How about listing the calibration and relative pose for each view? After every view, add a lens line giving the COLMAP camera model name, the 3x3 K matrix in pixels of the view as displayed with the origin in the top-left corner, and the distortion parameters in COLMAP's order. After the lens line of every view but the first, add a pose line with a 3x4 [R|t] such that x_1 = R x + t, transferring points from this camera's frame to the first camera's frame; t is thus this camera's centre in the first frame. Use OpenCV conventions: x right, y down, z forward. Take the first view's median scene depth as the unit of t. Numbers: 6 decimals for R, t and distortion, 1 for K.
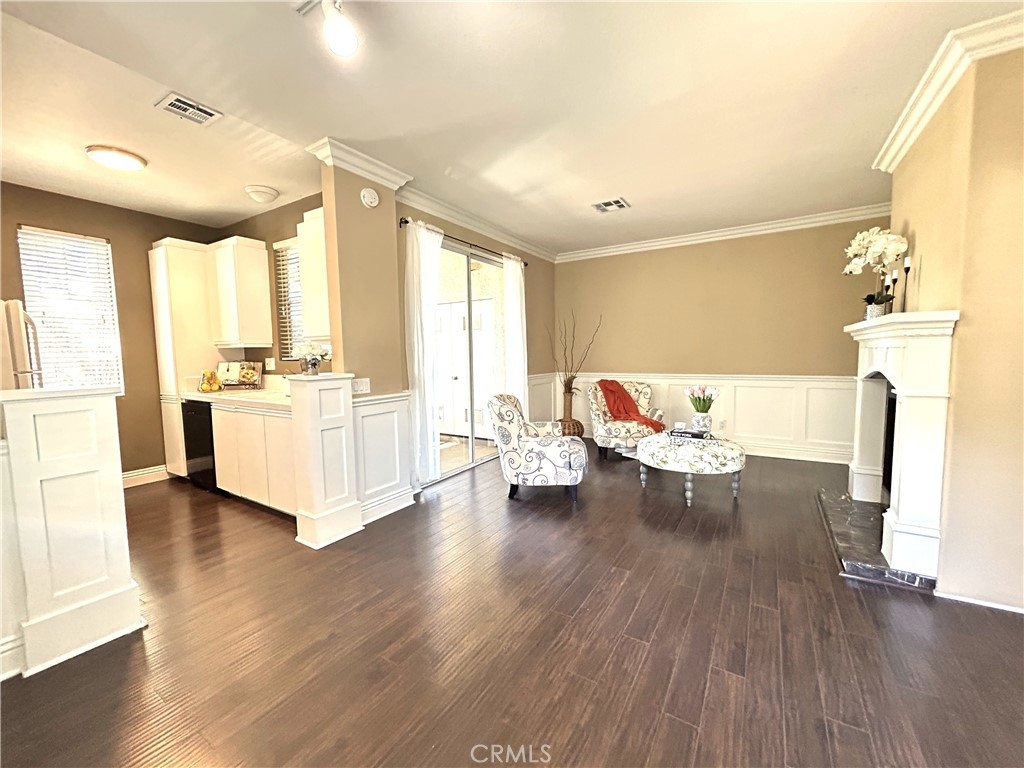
lens RADIAL K [[411.9, 0, 509.1], [0, 411.9, 382.9], [0, 0, 1]] dist [-0.001743, 0.000990]
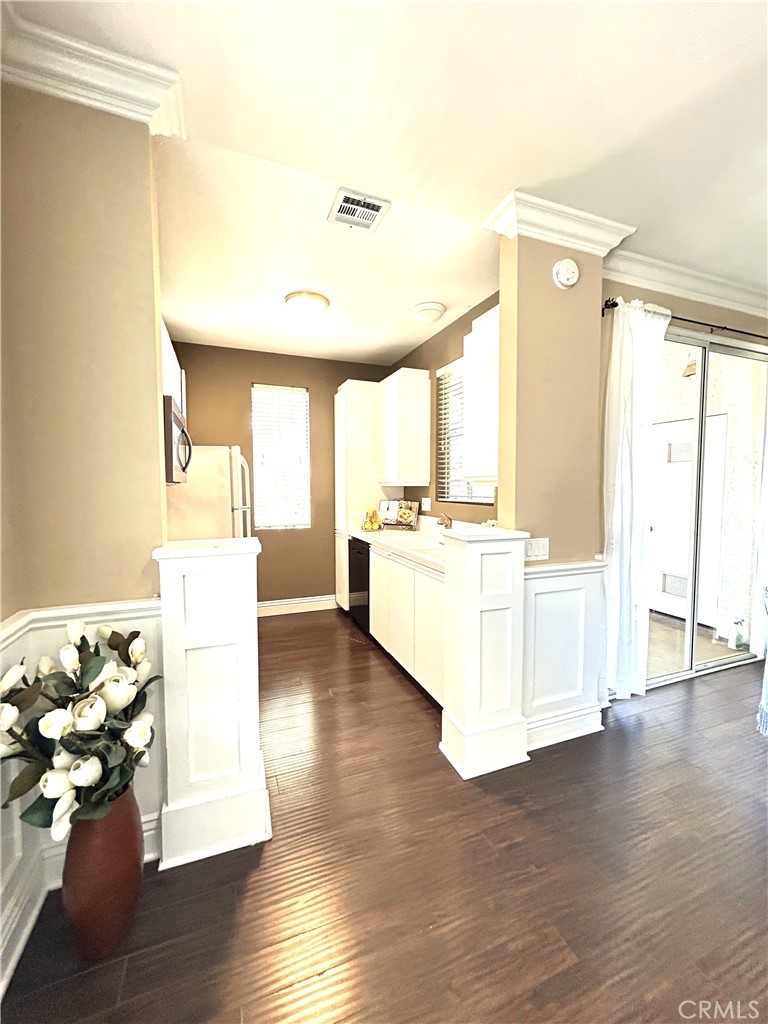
lens RADIAL K [[411.9, 0, 382.9], [0, 411.9, 509.3], [0, 0, 1]] dist [-0.001743, 0.000990]
pose [[0.803278, 0.050605, -0.593451, -0.133428], [-0.057587, 0.998315, 0.007180, -0.041293], [0.592814, 0.028408, 0.804838, 0.241667]]
